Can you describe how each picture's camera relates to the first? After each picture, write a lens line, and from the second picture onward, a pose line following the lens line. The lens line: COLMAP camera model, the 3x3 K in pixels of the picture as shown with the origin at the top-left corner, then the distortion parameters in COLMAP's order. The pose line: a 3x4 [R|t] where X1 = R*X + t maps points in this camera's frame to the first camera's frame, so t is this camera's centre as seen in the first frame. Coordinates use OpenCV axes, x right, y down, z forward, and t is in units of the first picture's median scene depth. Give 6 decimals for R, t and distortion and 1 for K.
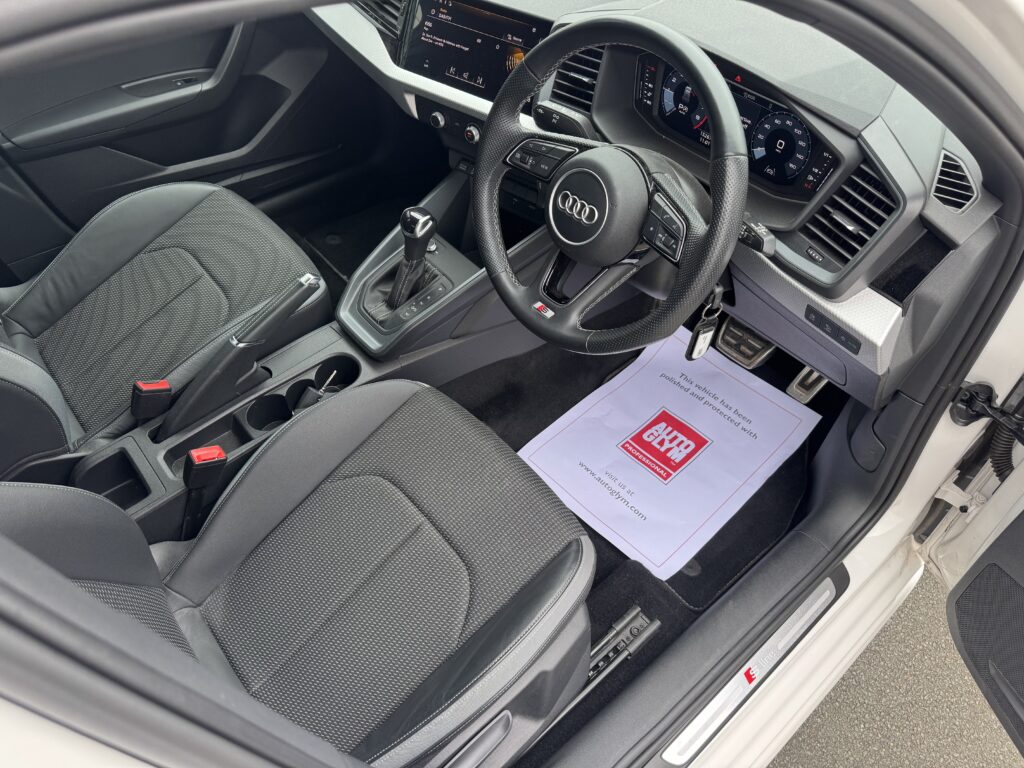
lens RADIAL K [[717.0, 0, 496.5], [0, 717.0, 398.6], [0, 0, 1]] dist [0.019024, -0.008806]
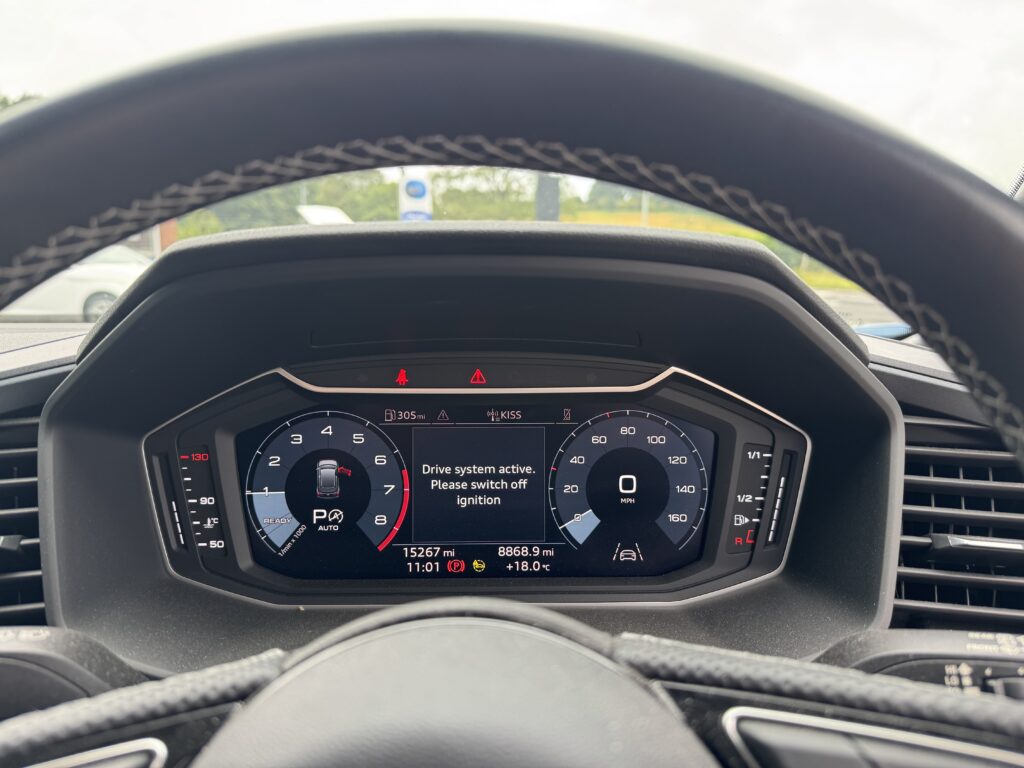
lens RADIAL K [[739.1, 0, 516.4], [0, 739.1, 344.8], [0, 0, 1]] dist [0.046453, -0.060379]
pose [[0.624904, -0.097315, 0.774613, 0.024294], [0.598185, 0.697257, -0.394978, -0.212605], [-0.501667, 0.710185, 0.493931, 0.582687]]
